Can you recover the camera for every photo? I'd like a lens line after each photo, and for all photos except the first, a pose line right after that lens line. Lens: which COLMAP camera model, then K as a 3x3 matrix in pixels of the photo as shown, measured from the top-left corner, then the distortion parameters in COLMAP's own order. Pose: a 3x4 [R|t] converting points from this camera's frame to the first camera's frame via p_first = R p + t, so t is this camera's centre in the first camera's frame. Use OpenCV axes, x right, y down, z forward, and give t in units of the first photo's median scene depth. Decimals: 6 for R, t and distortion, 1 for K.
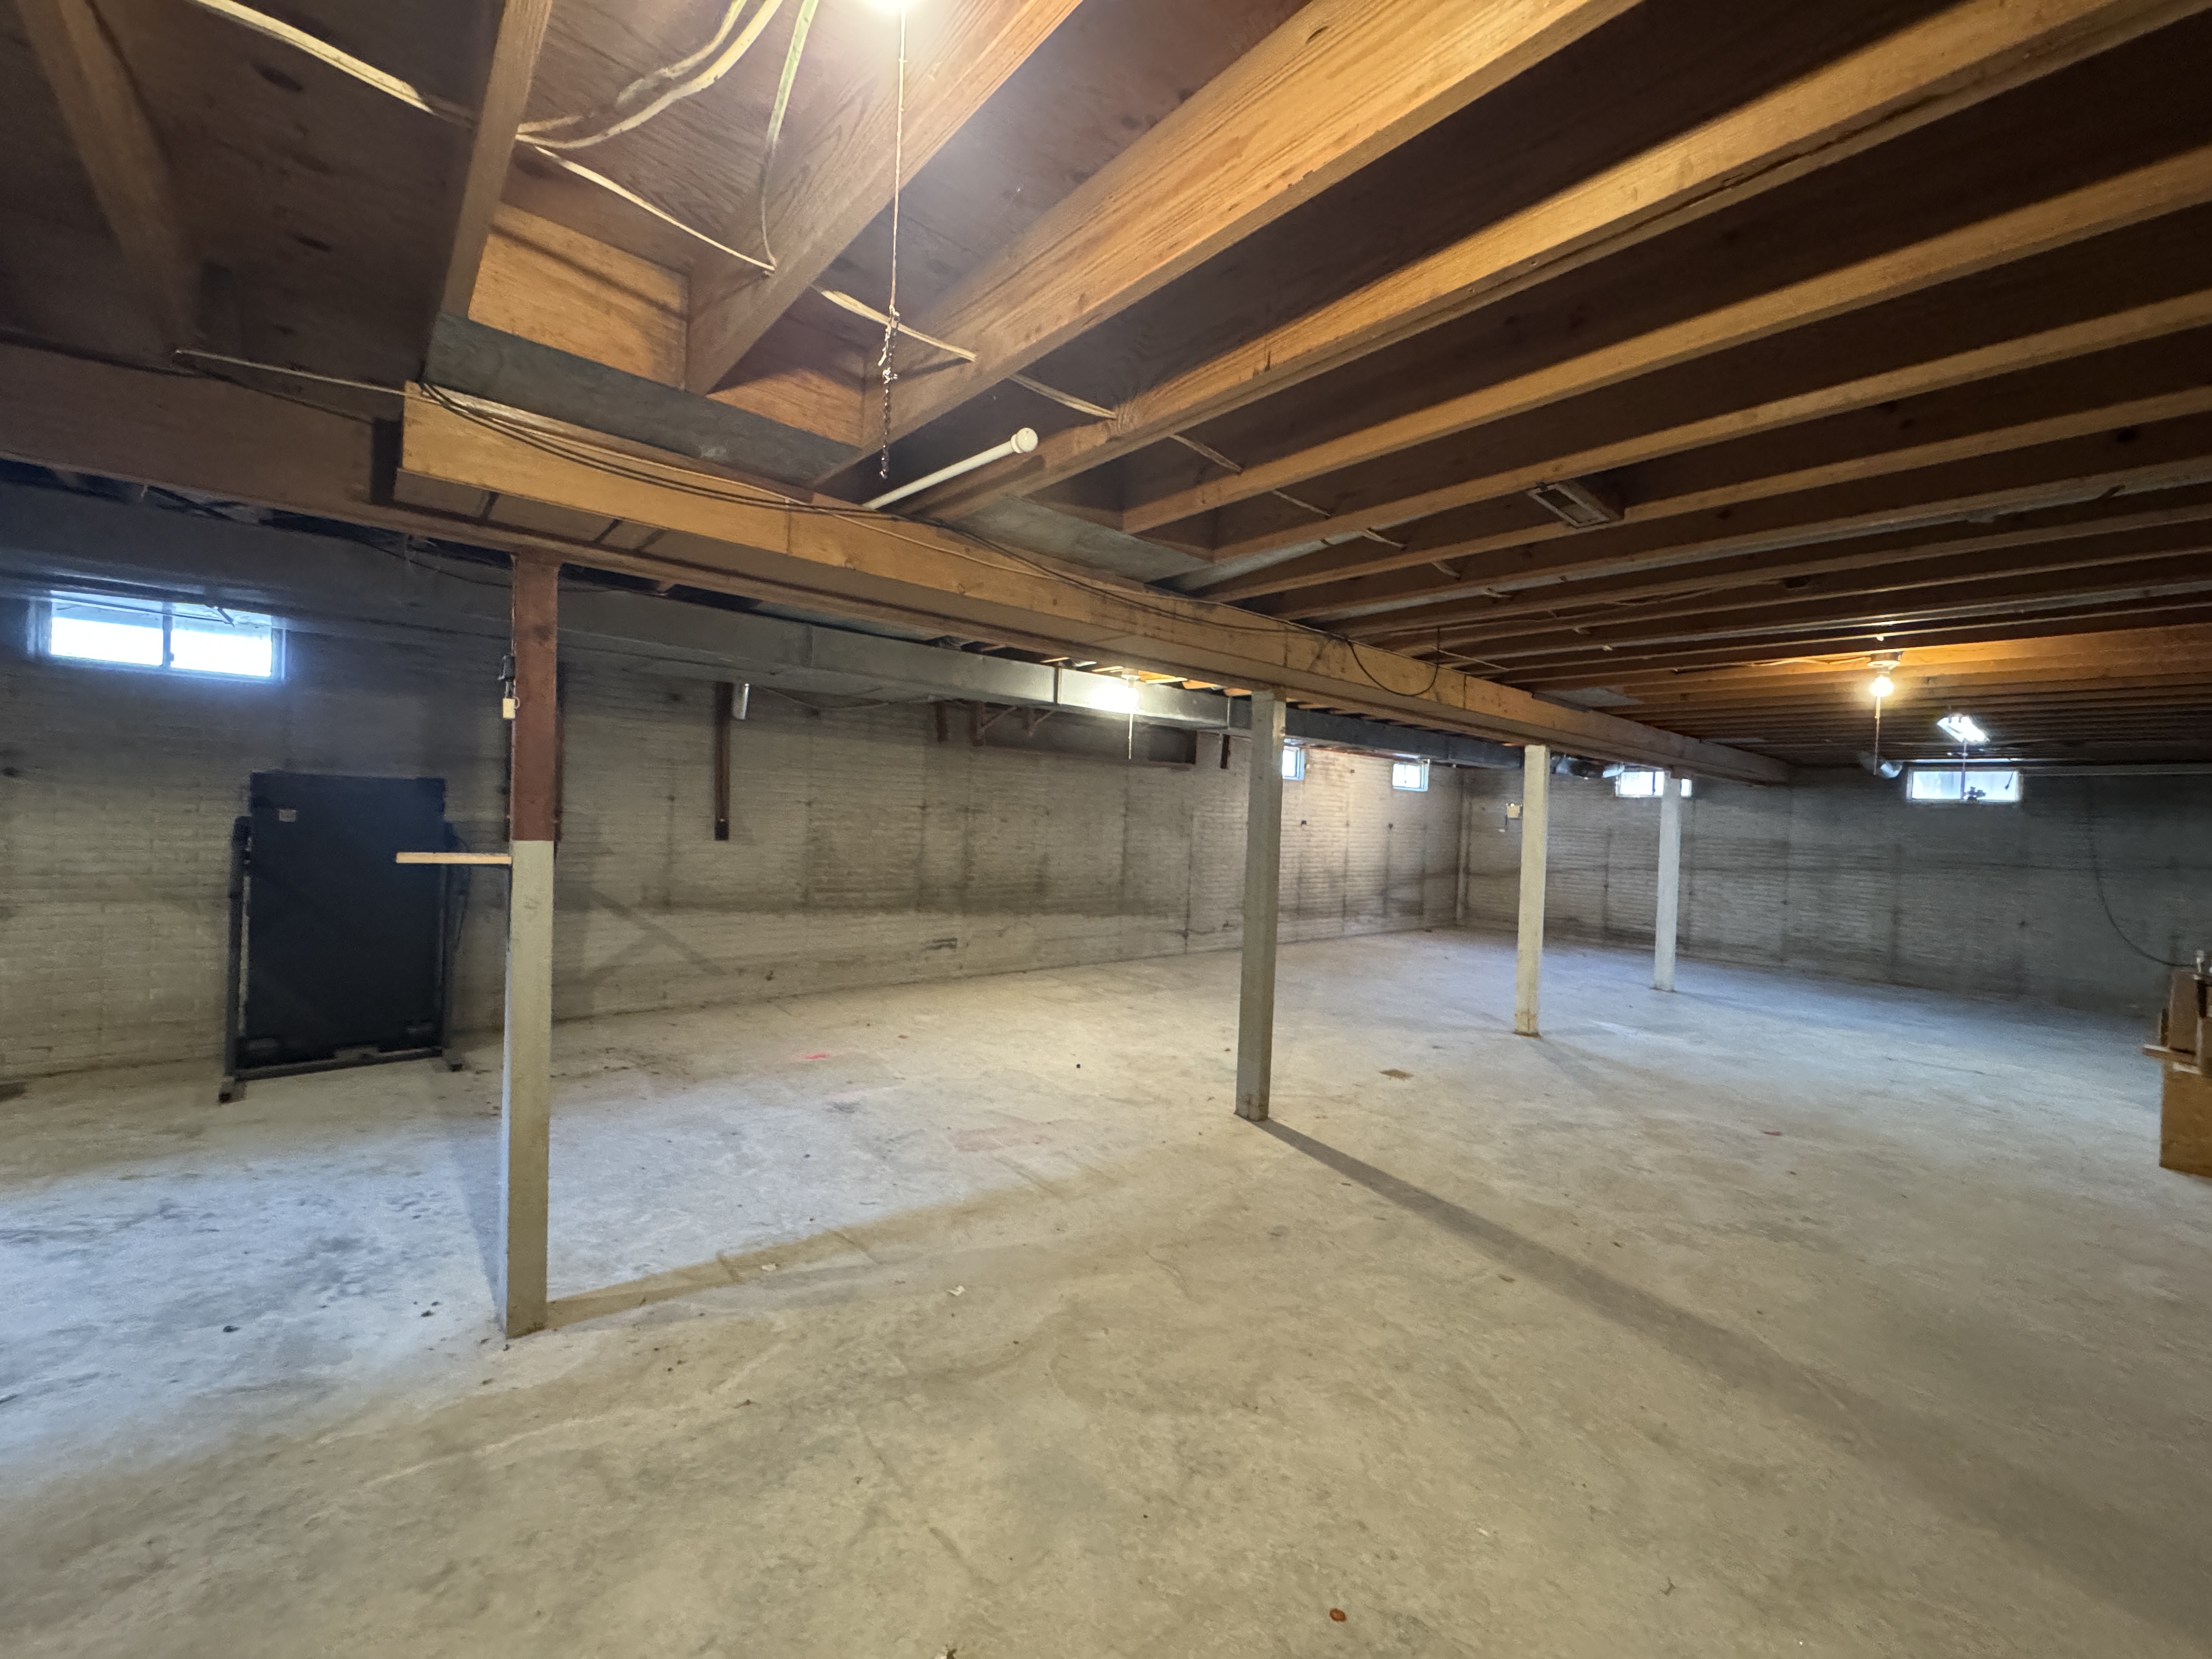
lens RADIAL K [[879.4, 0, 1105.7], [0, 879.4, 824.2], [0, 0, 1]] dist [-0.003537, 0.000215]
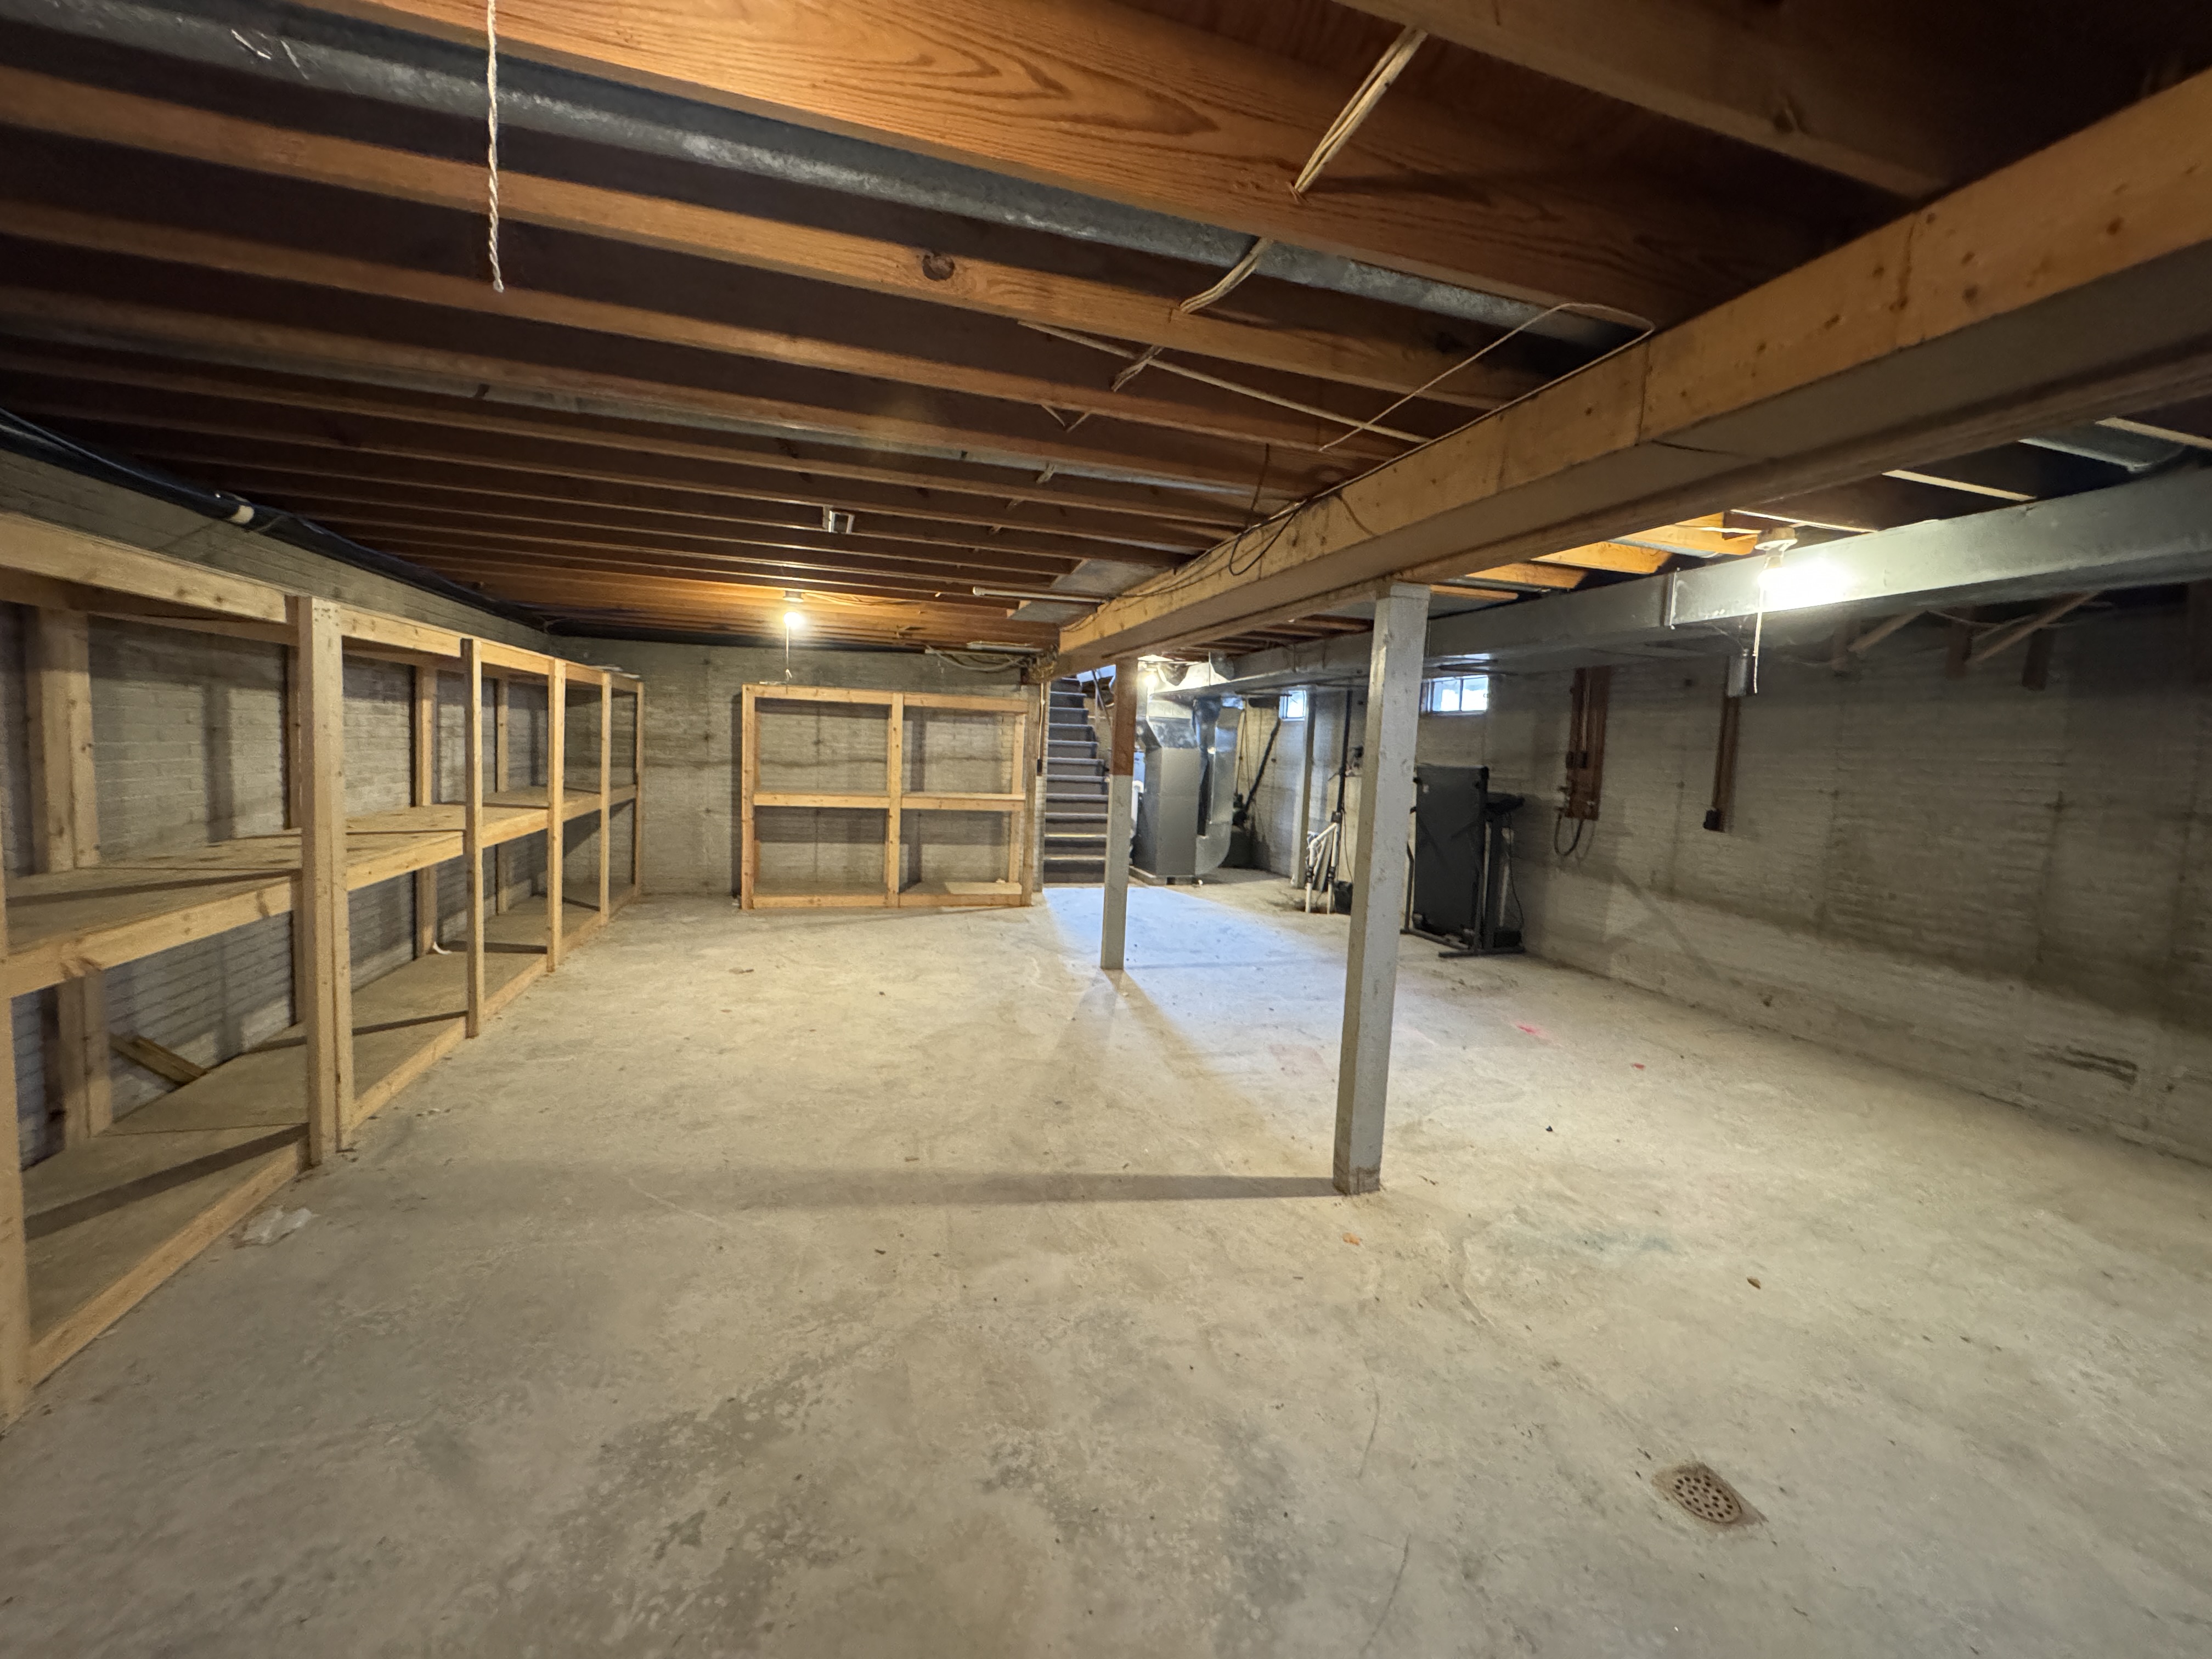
lens RADIAL K [[879.4, 0, 1105.7], [0, 879.4, 824.2], [0, 0, 1]] dist [-0.003537, 0.000215]
pose [[-0.400895, 0.018172, -0.915944, 0.980113], [-0.076598, 0.995638, 0.053279, 0.016153], [0.912916, 0.091519, -0.397754, 1.168556]]
